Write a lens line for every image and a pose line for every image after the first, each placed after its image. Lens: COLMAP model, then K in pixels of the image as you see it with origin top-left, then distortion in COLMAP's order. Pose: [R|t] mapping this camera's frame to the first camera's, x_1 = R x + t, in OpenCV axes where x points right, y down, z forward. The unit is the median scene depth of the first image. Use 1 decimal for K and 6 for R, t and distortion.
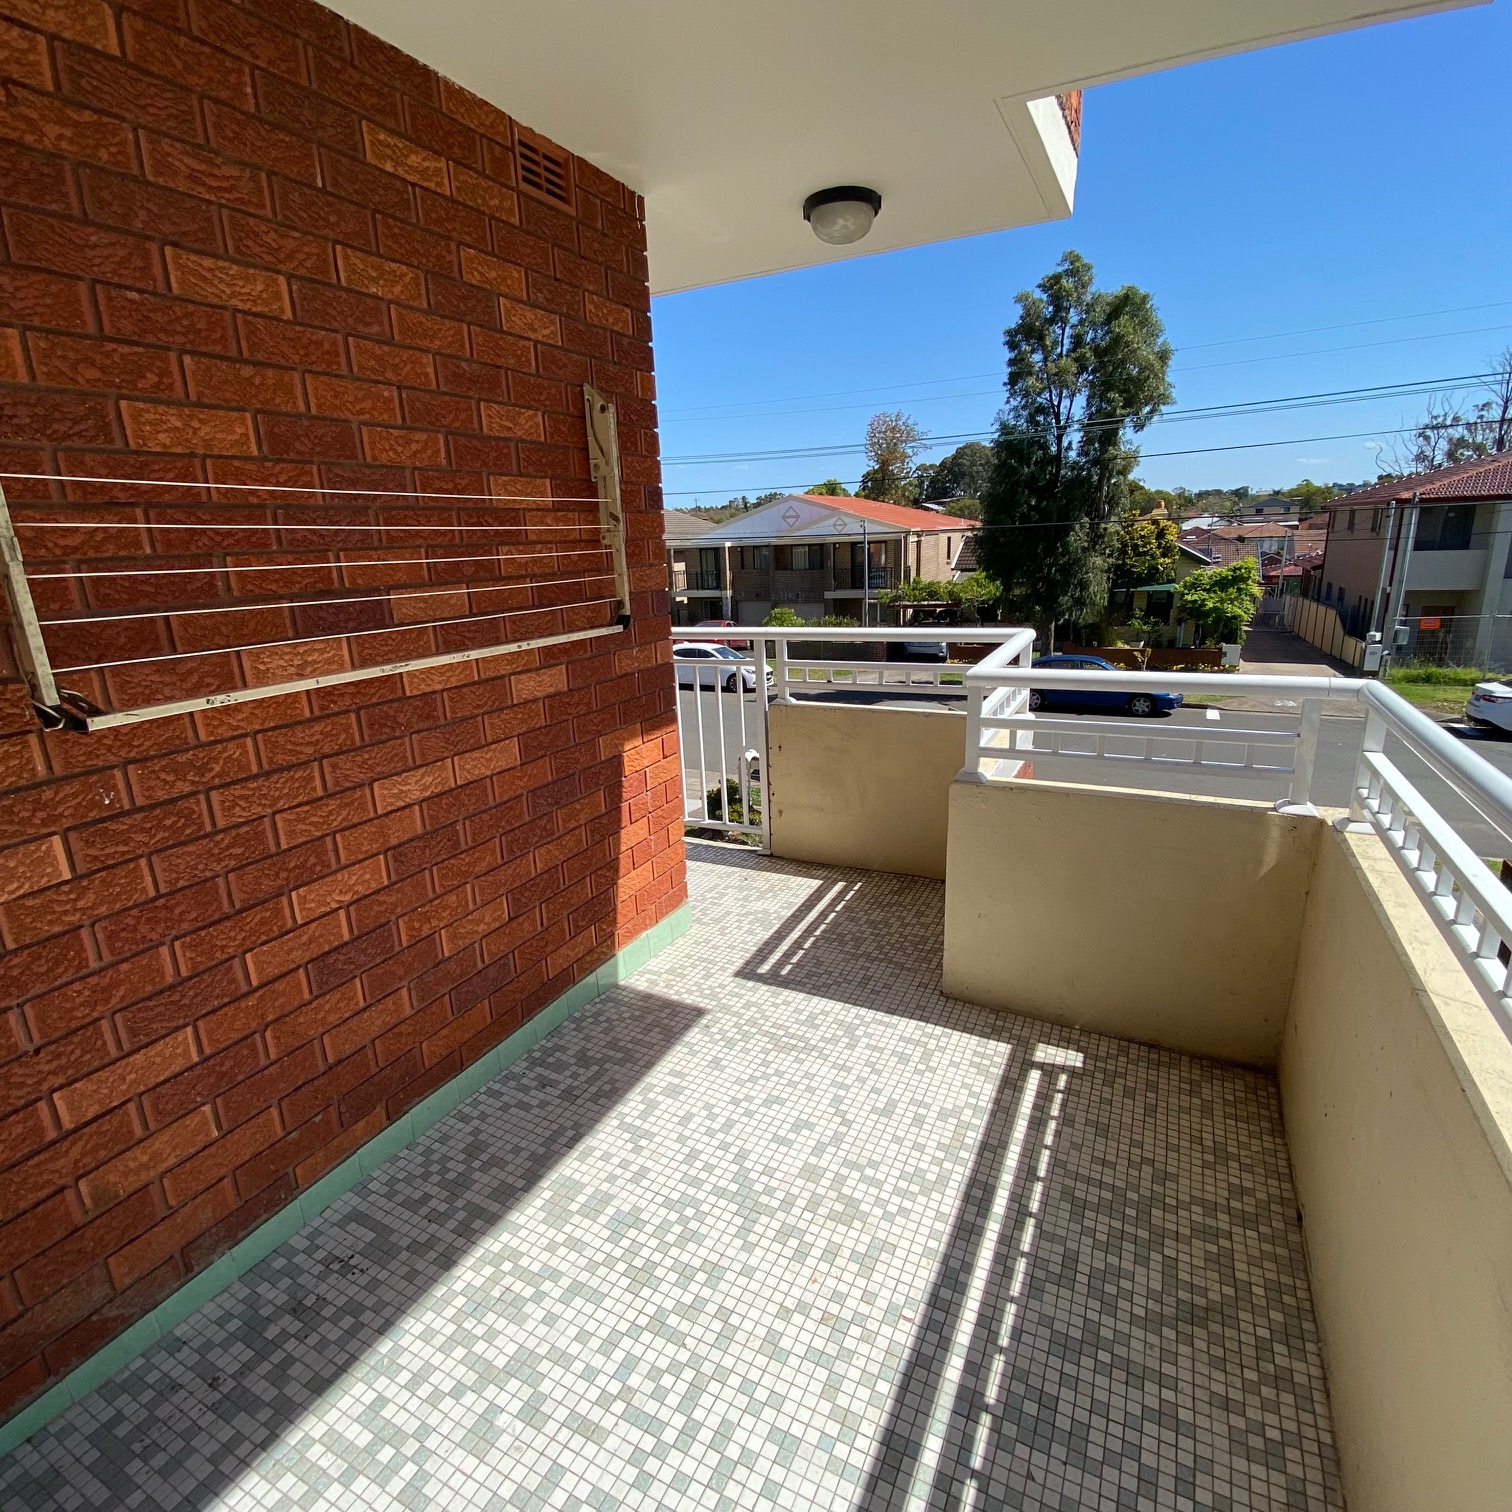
lens RADIAL K [[811.6, 0, 723.9], [0, 811.6, 745.7], [0, 0, 1]] dist [0.035980, -0.028932]
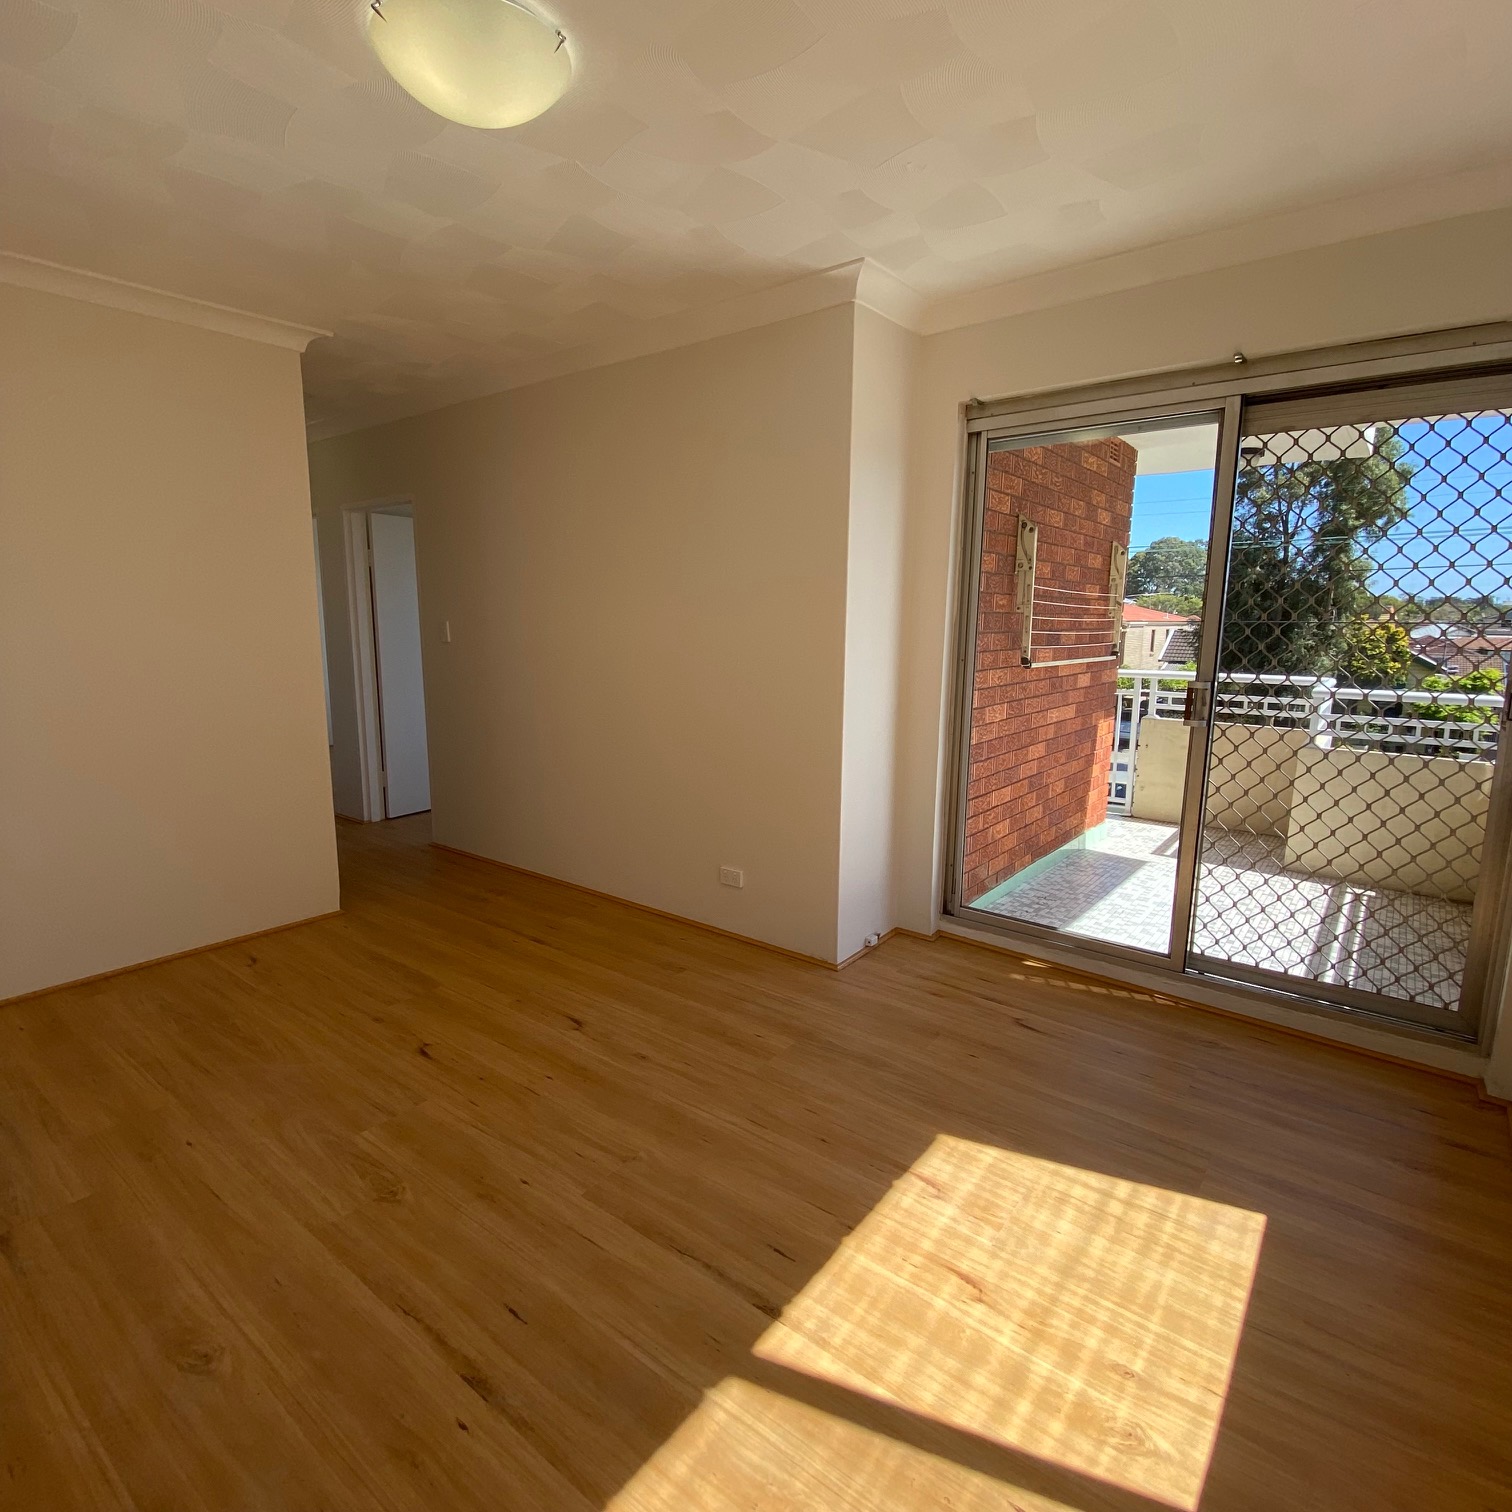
lens RADIAL K [[811.6, 0, 723.9], [0, 811.6, 745.7], [0, 0, 1]] dist [0.035980, -0.028932]
pose [[0.979557, 0.080527, -0.184348, -0.646561], [-0.097175, 0.991790, -0.083118, 0.310827], [0.176141, 0.099333, 0.979340, -1.048296]]
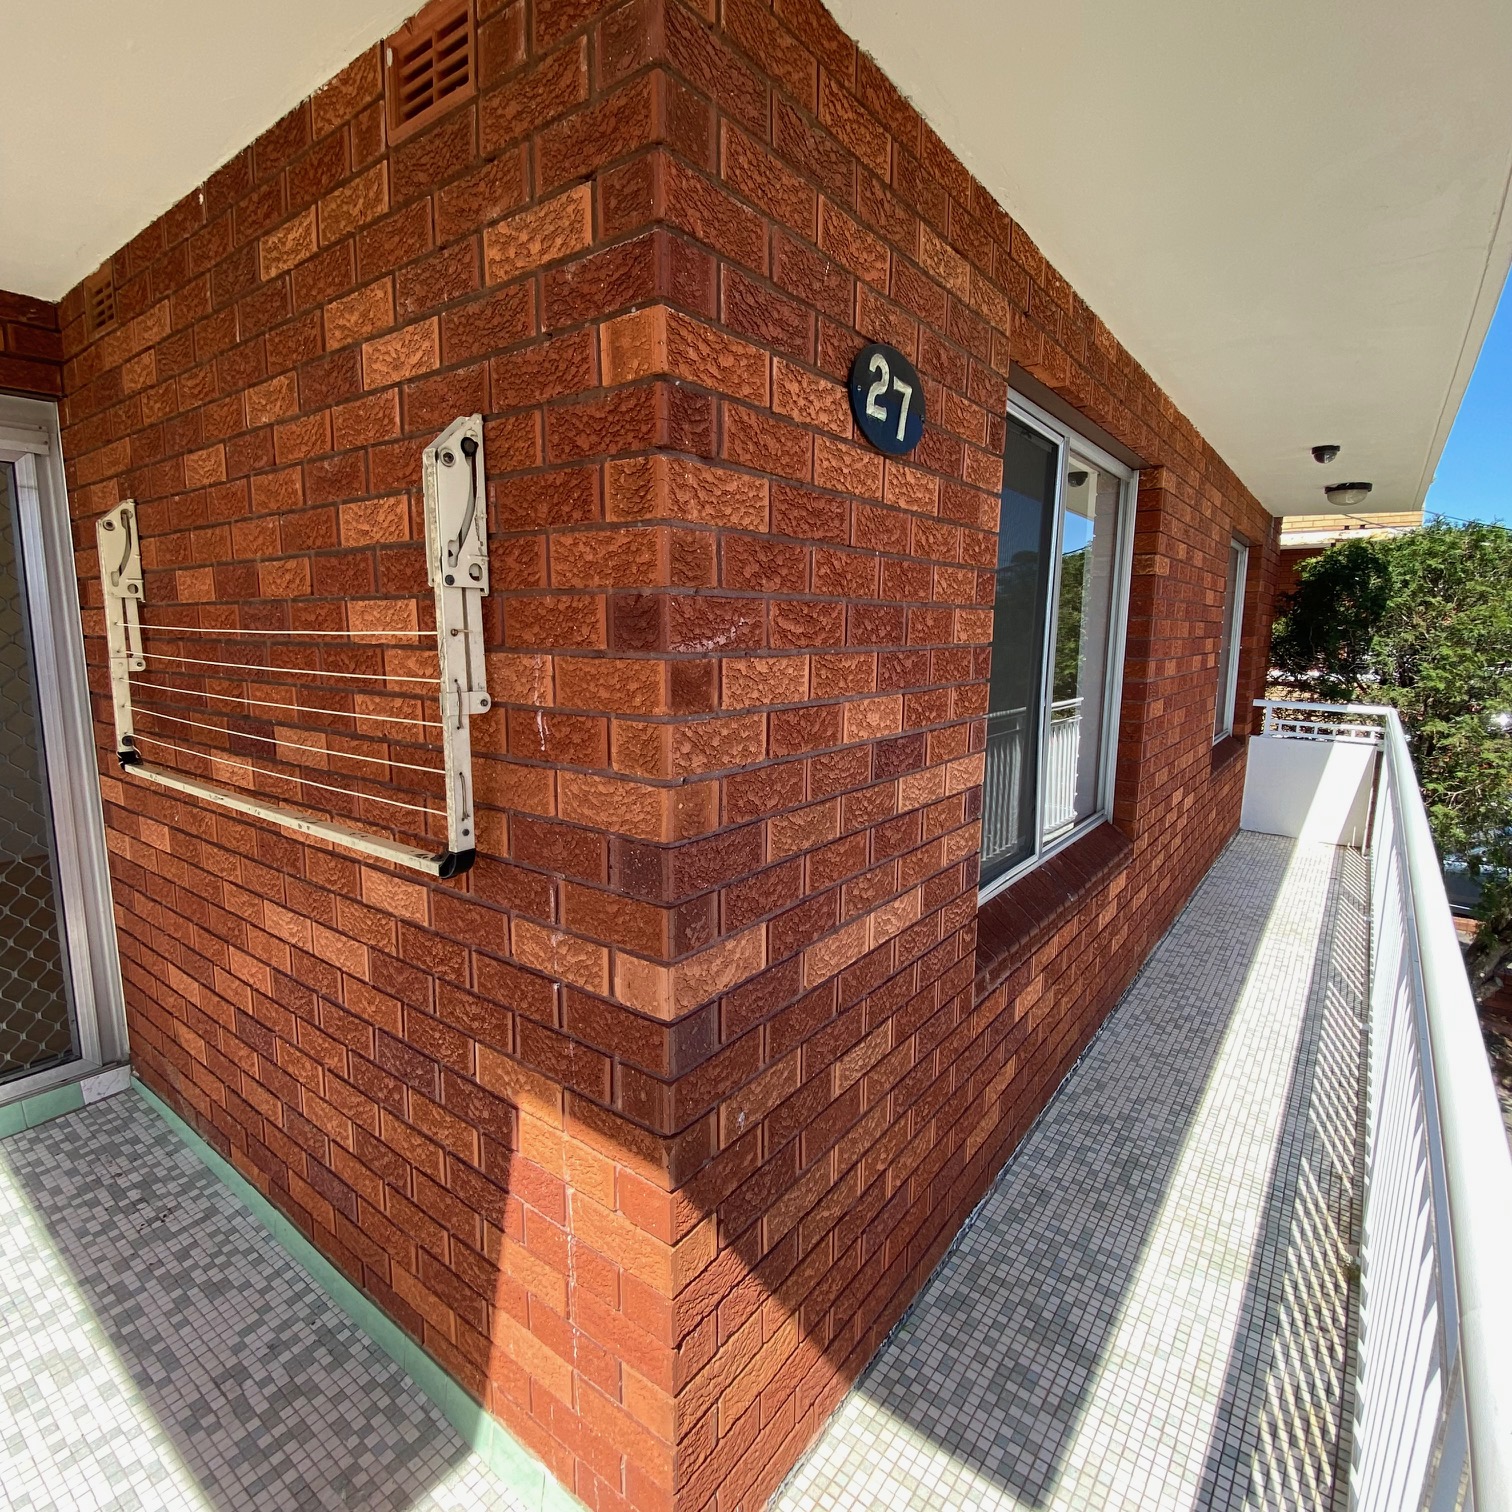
lens RADIAL K [[811.6, 0, 723.9], [0, 811.6, 745.7], [0, 0, 1]] dist [0.035980, -0.028932]
pose [[-0.168359, 0.186964, -0.967833, 0.320417], [-0.239107, 0.944778, 0.224104, -0.368124], [0.956286, 0.269145, -0.114357, 1.170269]]
